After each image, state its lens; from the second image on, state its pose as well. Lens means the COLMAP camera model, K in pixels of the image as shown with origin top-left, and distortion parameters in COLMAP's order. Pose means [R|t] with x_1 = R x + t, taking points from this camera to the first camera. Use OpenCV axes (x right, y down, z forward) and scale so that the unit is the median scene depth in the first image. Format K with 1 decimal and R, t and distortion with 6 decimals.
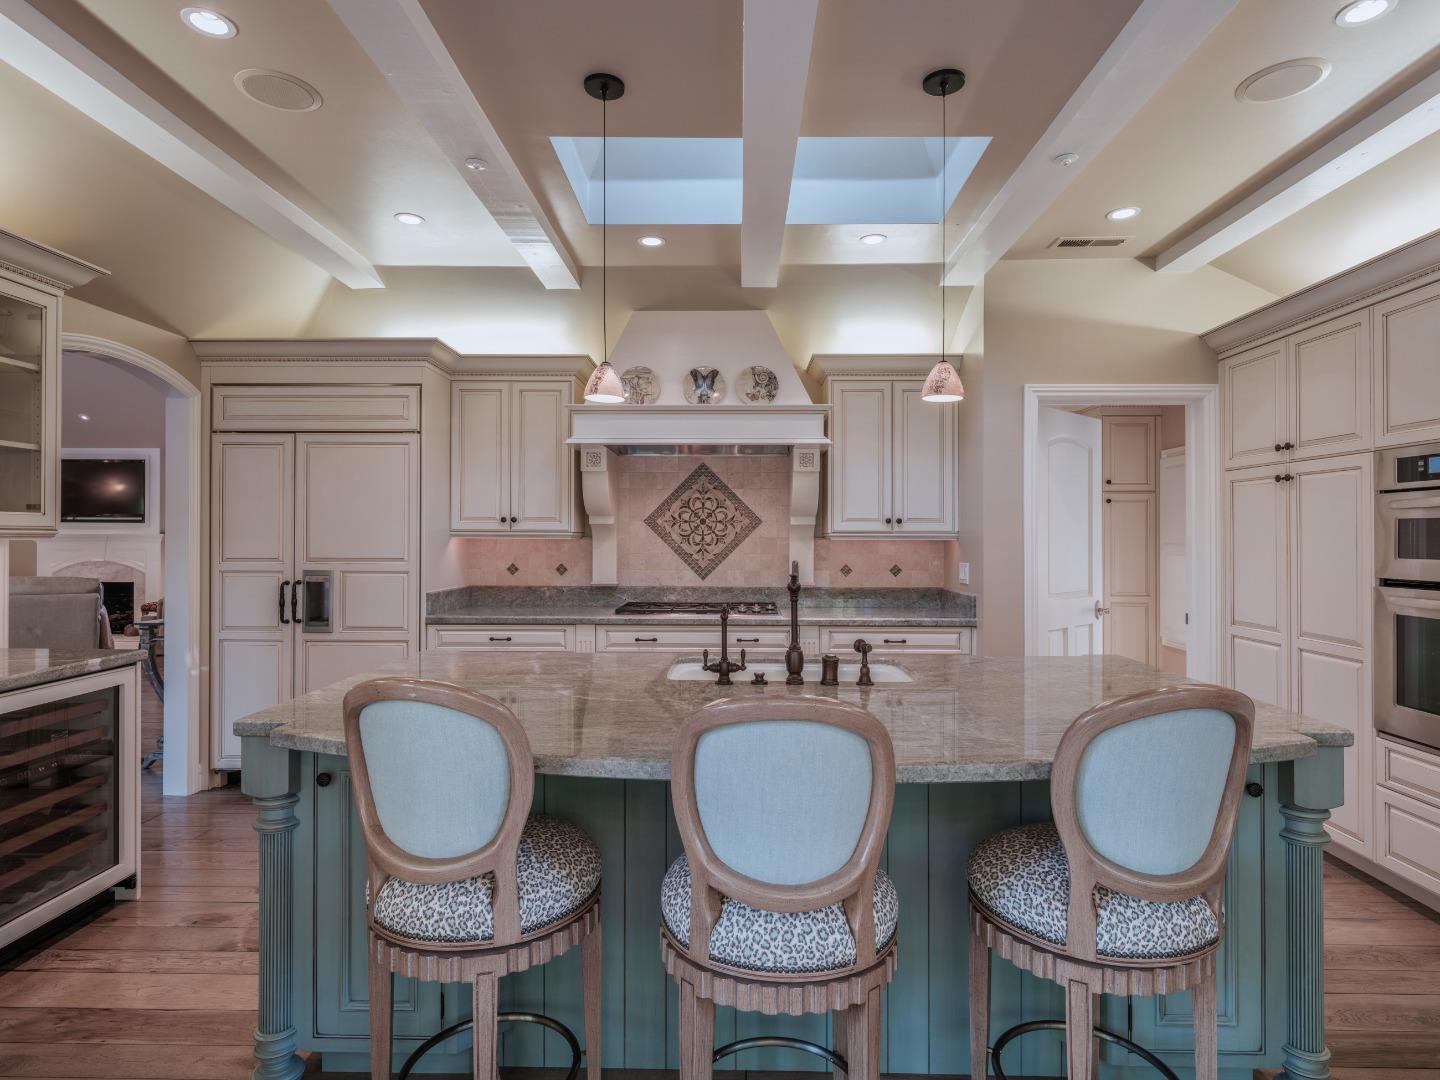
lens RADIAL K [[777.3, 0, 723.3], [0, 777.3, 529.8], [0, 0, 1]] dist [0.008357, -0.004811]
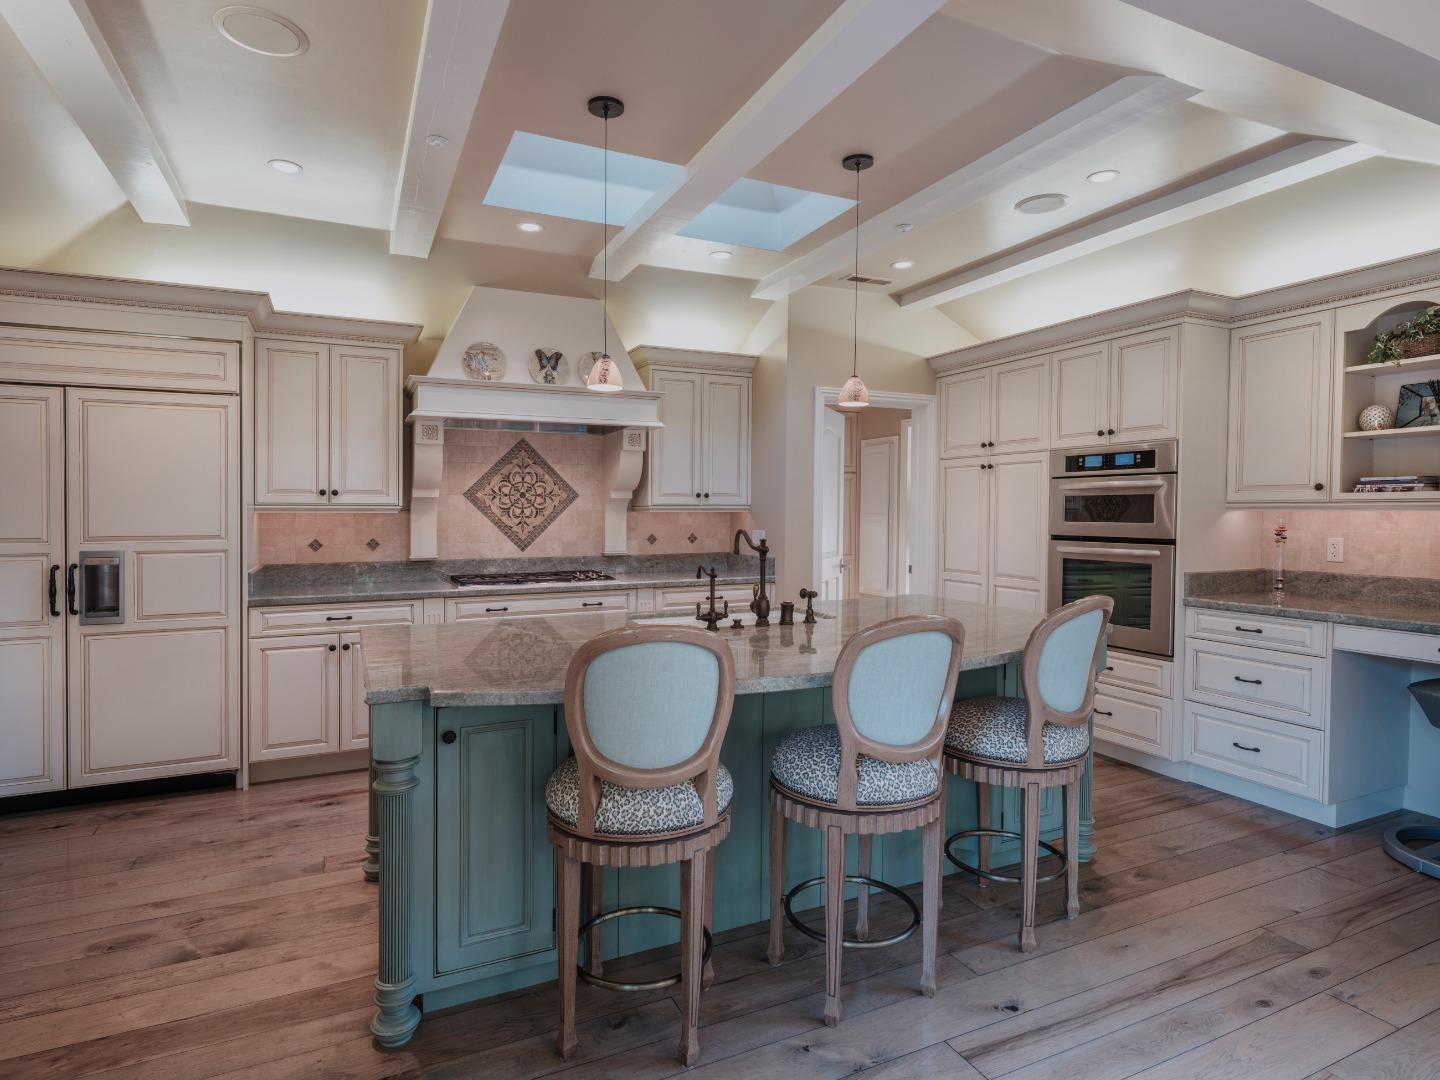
lens RADIAL K [[777.3, 0, 707.3], [0, 777.3, 530.5], [0, 0, 1]] dist [0.008357, -0.004811]
pose [[0.900455, -0.016066, 0.434652, -0.316813], [0.000209, 0.999333, 0.036505, -0.001595], [-0.434949, -0.032781, 0.899858, -0.053904]]
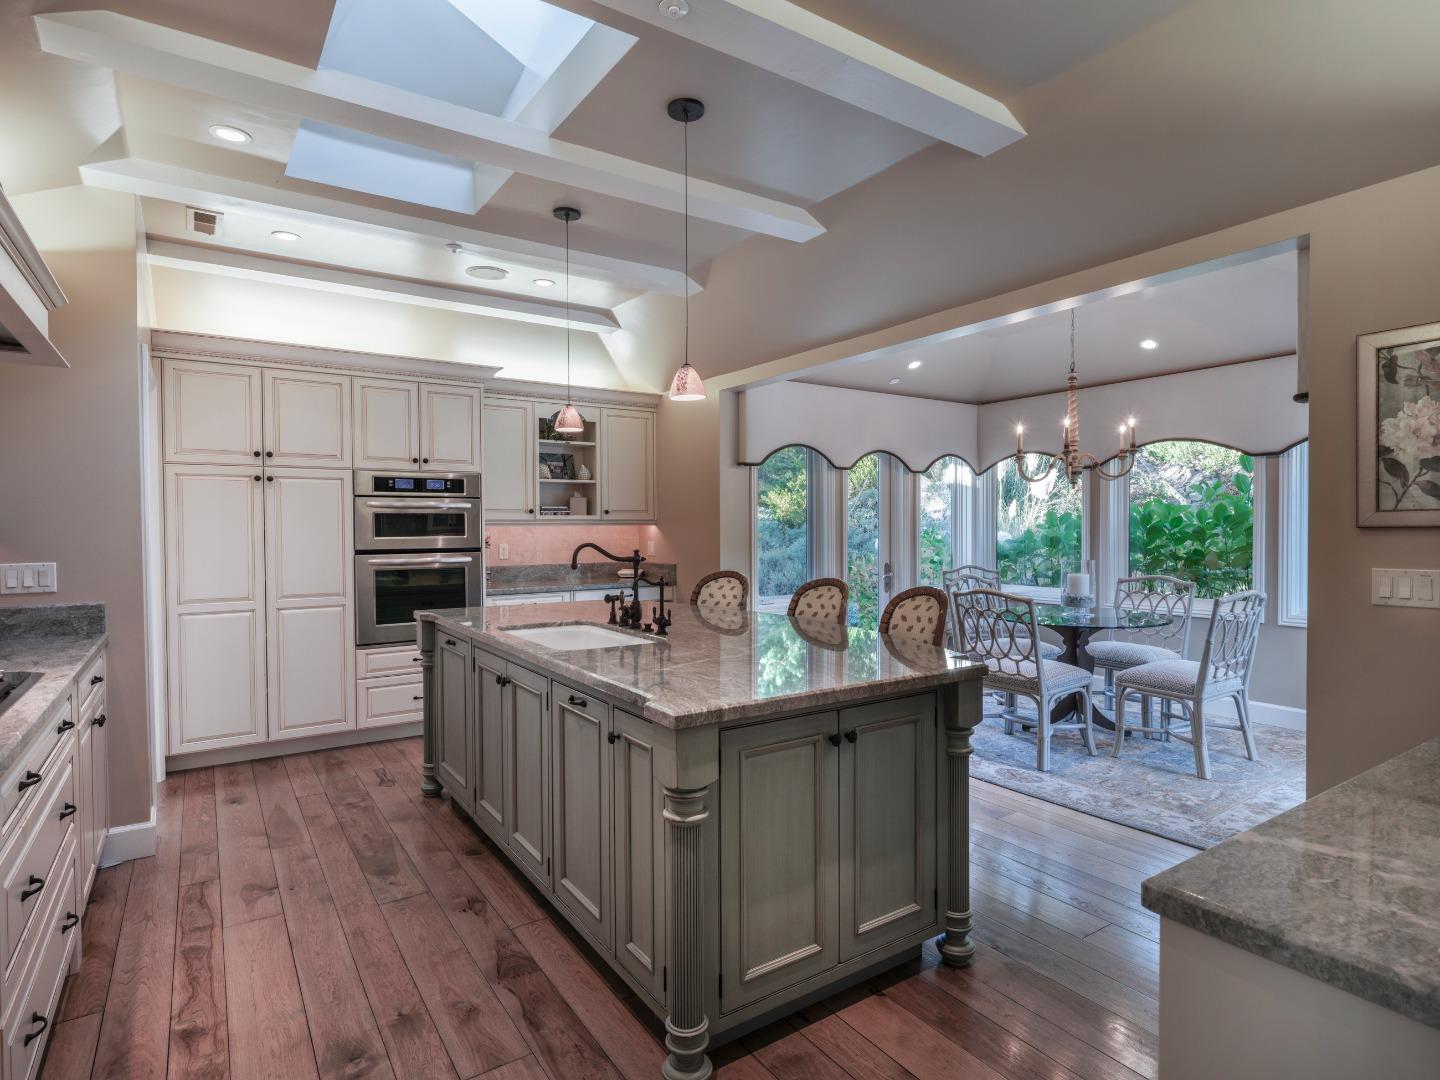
lens RADIAL K [[777.3, 0, 725.6], [0, 777.3, 549.0], [0, 0, 1]] dist [0.008357, -0.004811]
pose [[-0.573883, -0.023450, 0.818602, -0.672023], [-0.003487, 0.999651, 0.026192, 0.011783], [-0.818930, 0.012177, -0.573764, 0.975175]]
